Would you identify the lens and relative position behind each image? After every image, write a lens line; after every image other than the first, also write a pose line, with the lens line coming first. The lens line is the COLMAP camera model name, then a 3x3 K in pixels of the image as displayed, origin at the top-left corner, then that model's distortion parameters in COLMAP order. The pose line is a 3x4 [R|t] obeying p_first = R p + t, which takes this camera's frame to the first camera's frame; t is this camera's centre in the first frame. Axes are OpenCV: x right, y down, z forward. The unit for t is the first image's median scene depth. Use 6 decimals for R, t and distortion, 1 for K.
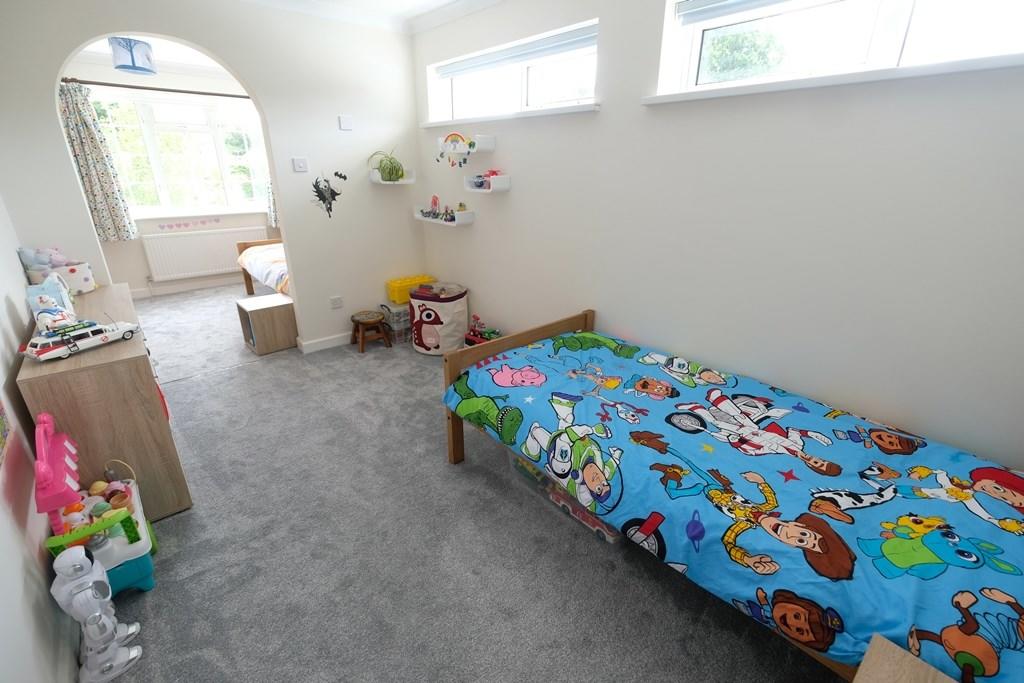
lens RADIAL K [[447.7, 0, 511.3], [0, 447.7, 337.1], [0, 0, 1]] dist [-0.011738, 0.000405]
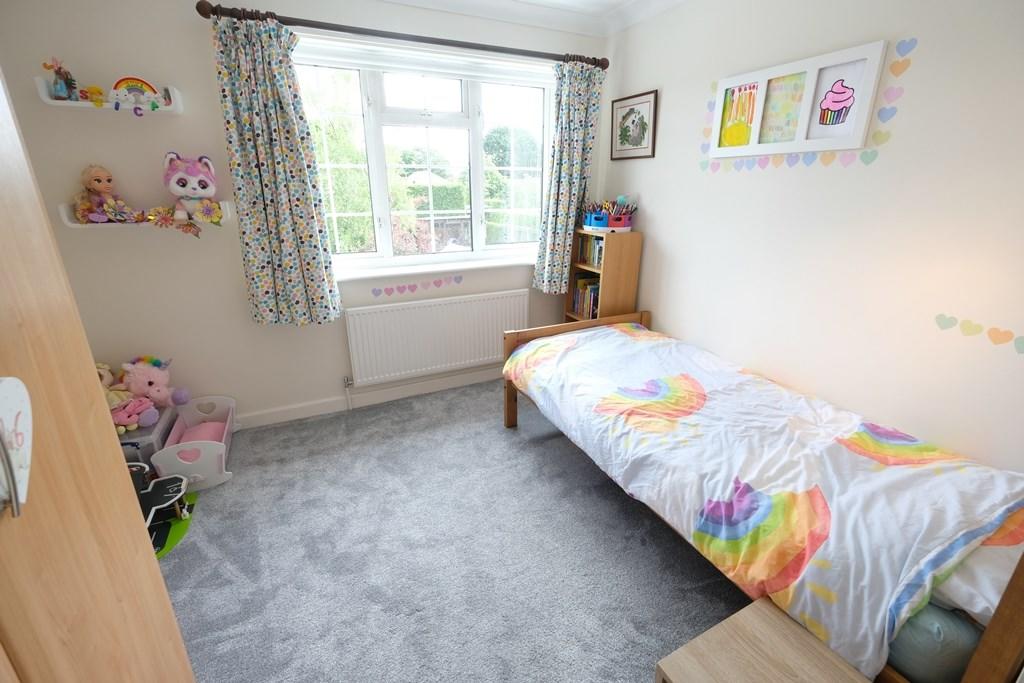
lens RADIAL K [[447.7, 0, 513.3], [0, 447.7, 339.7], [0, 0, 1]] dist [-0.011738, 0.000405]
pose [[0.960615, 0.095155, -0.261081, -0.503239], [-0.102020, 0.994700, -0.012836, -0.214213], [0.258476, 0.038966, 0.965231, 0.539257]]
